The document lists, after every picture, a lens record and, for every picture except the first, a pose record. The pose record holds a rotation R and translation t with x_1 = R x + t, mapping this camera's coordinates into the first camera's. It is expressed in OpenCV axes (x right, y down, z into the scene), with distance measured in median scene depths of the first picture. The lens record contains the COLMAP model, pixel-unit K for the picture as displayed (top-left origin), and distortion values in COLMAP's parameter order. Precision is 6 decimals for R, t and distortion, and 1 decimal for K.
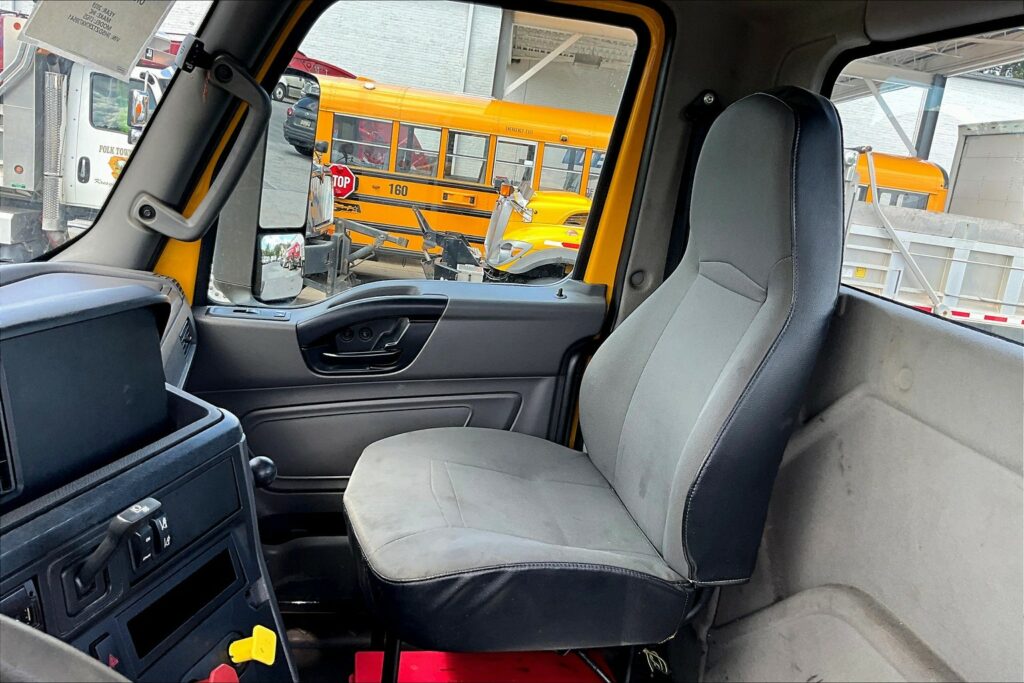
lens RADIAL K [[853.9, 0, 511.9], [0, 853.9, 352.8], [0, 0, 1]] dist [0.065363, -0.134761]
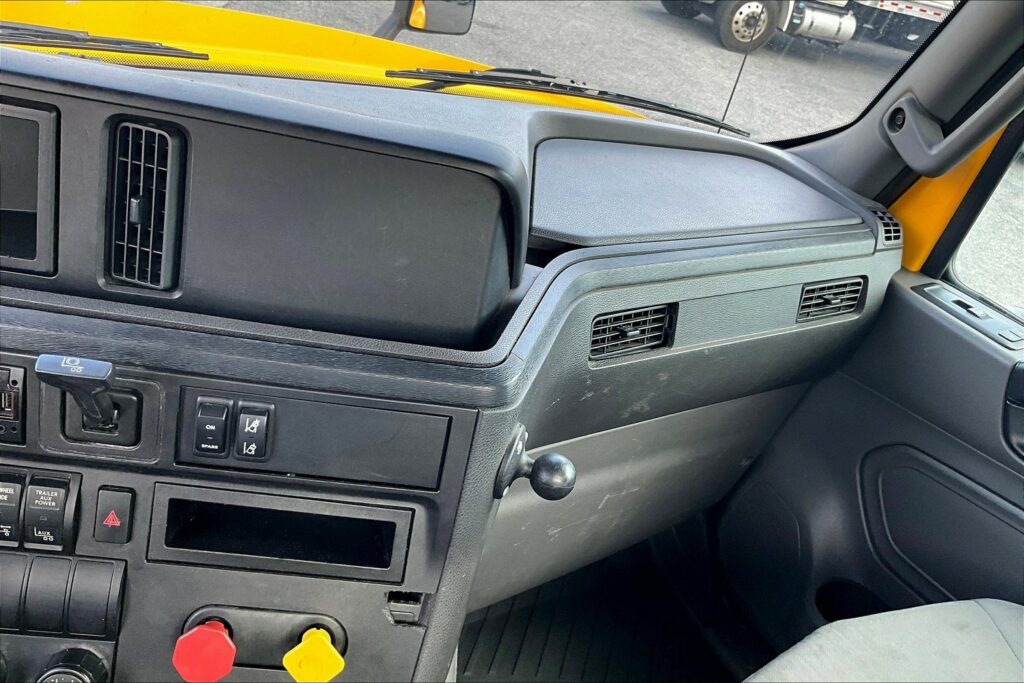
lens RADIAL K [[843.3, 0, 512.0], [0, 843.3, 341.5], [0, 0, 1]] dist [0.083239, -0.133422]
pose [[0.330898, 0.444882, -0.832218, 0.134664], [-0.394010, 0.866482, 0.306536, -0.096081], [0.857475, 0.226470, 0.462005, 0.448798]]
